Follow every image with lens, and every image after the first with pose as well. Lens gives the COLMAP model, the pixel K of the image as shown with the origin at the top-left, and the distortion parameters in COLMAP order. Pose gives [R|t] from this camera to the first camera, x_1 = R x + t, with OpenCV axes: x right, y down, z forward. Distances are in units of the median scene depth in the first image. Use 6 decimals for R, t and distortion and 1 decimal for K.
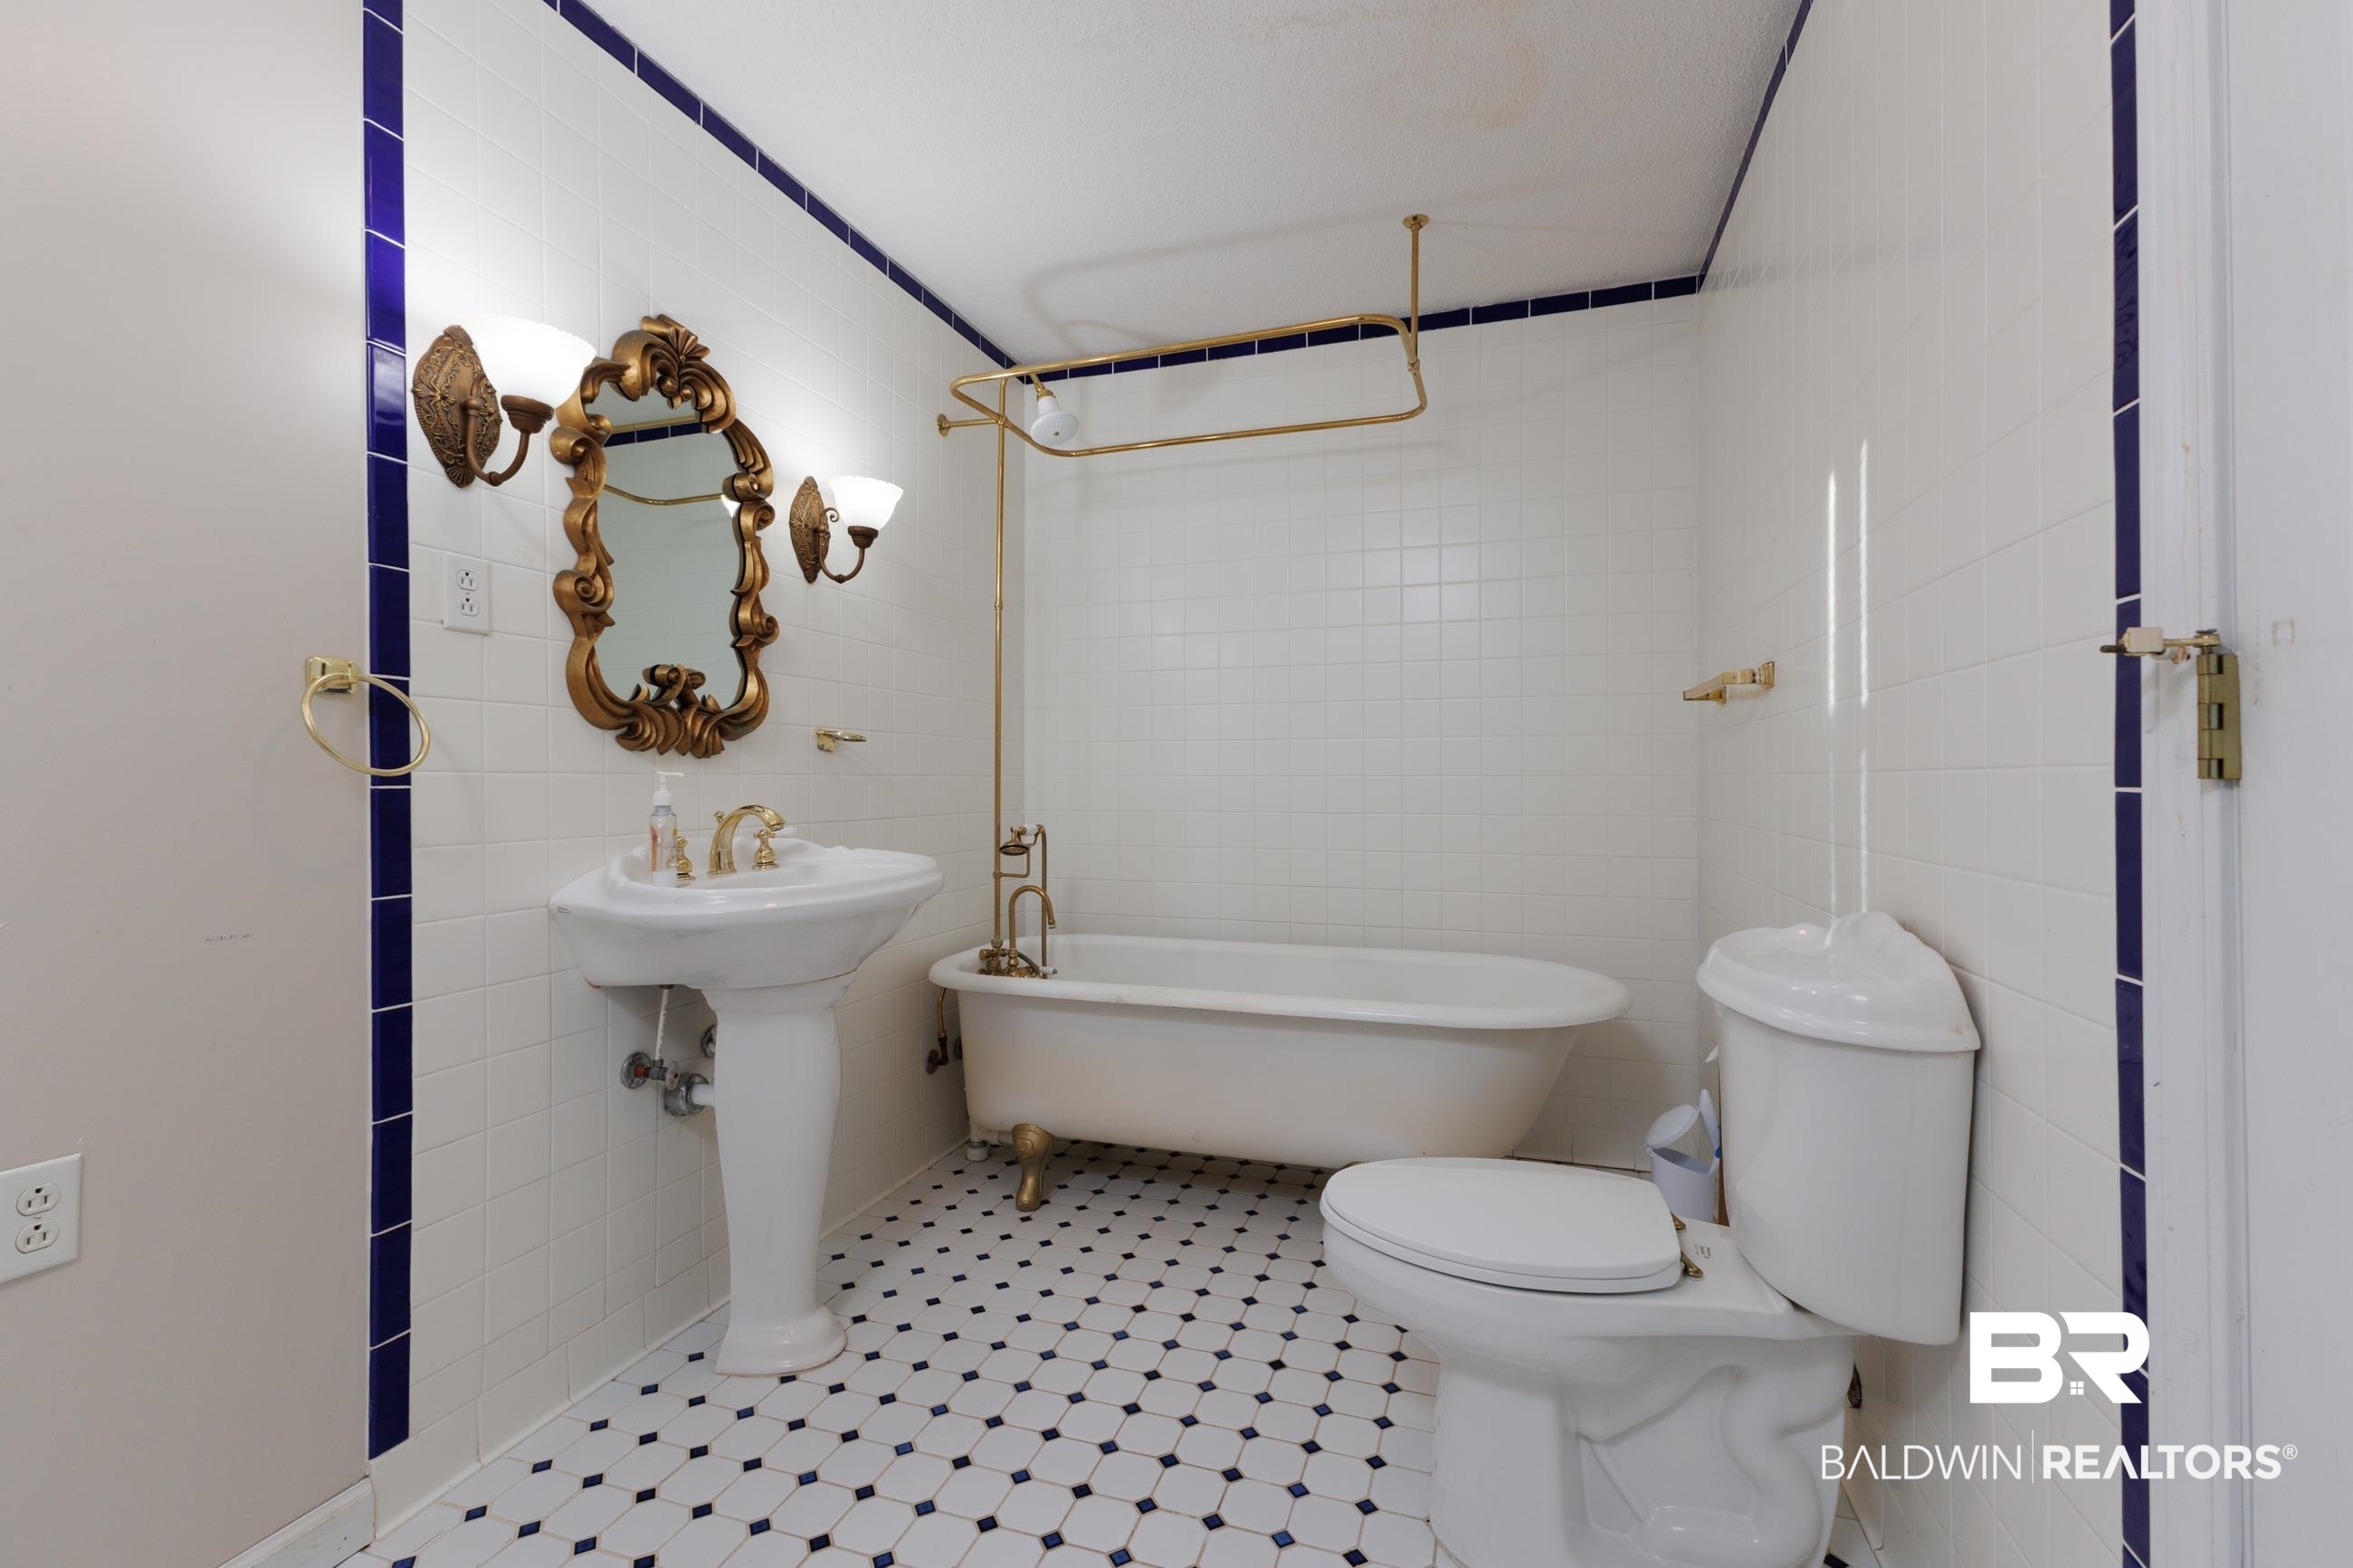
lens RADIAL K [[1014.1, 0, 1174.8], [0, 1014.1, 784.4], [0, 0, 1]] dist [0.010197, -0.003437]
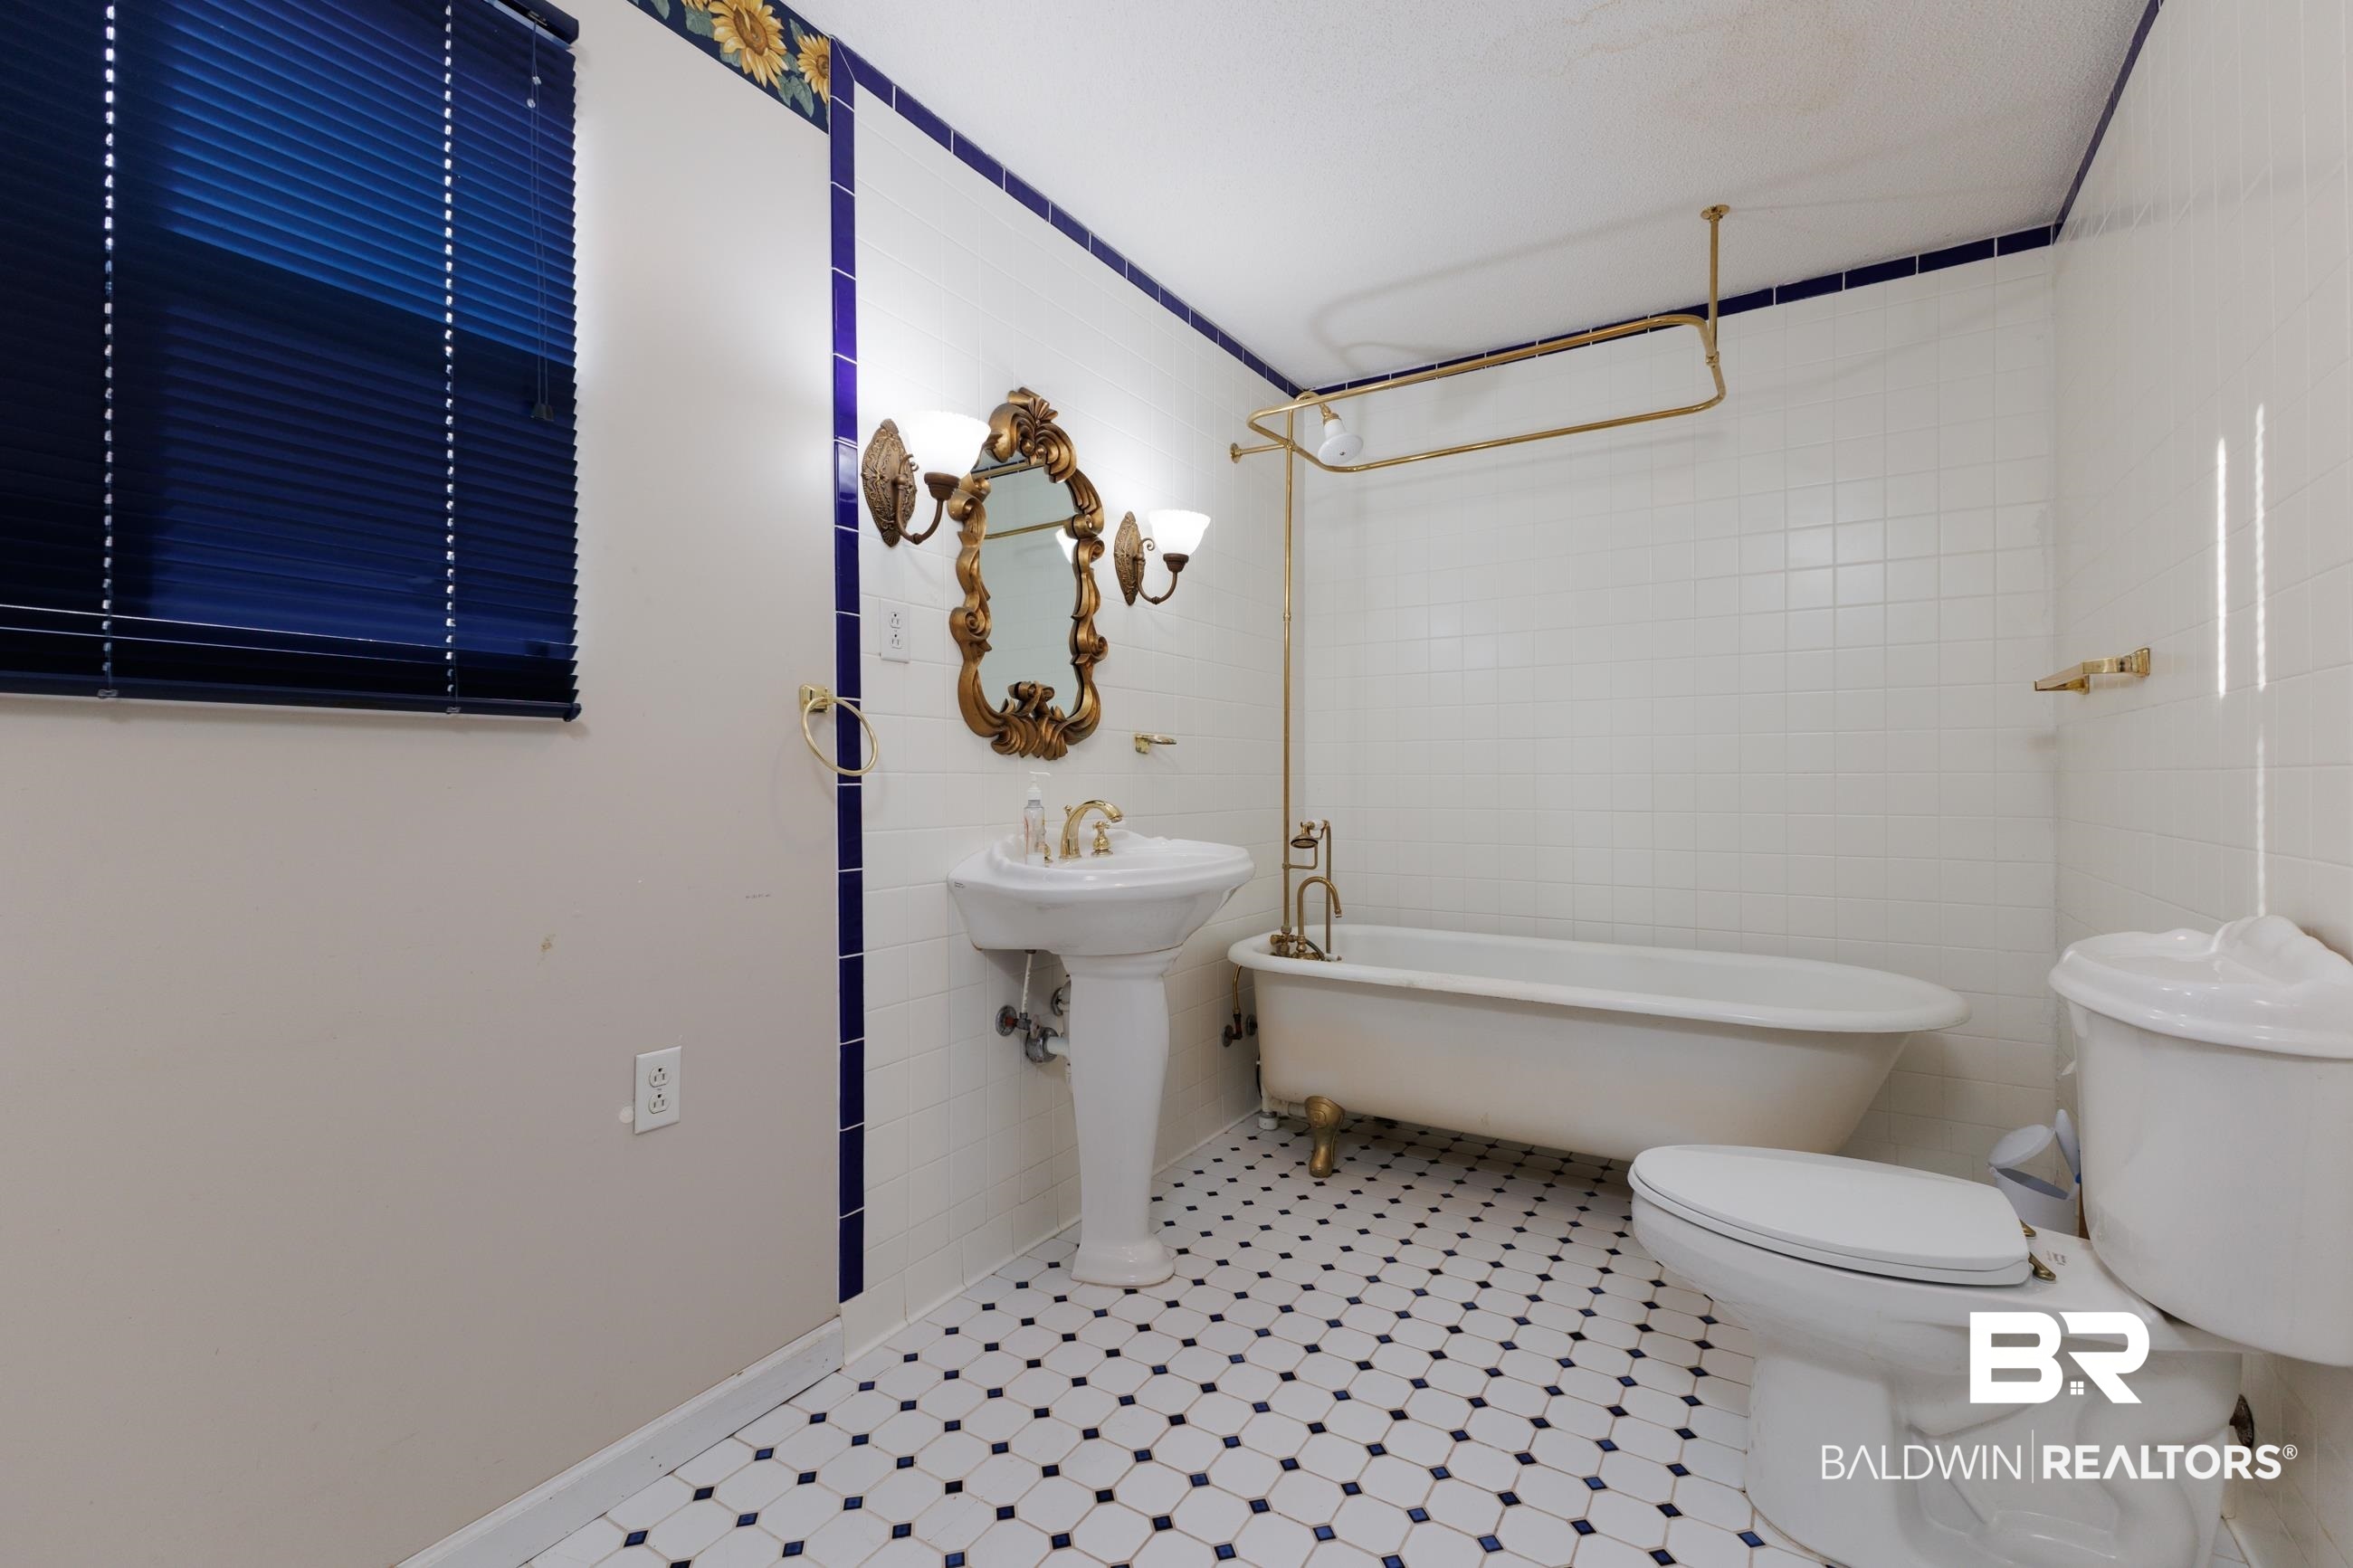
lens RADIAL K [[1014.1, 0, 1170.8], [0, 1014.1, 782.6], [0, 0, 1]] dist [0.010197, -0.003437]
pose [[0.971017, -0.001190, -0.239009, -0.053682], [0.001002, 0.999999, -0.000910, 0.001602], [0.239010, 0.000644, 0.971017, -0.115404]]
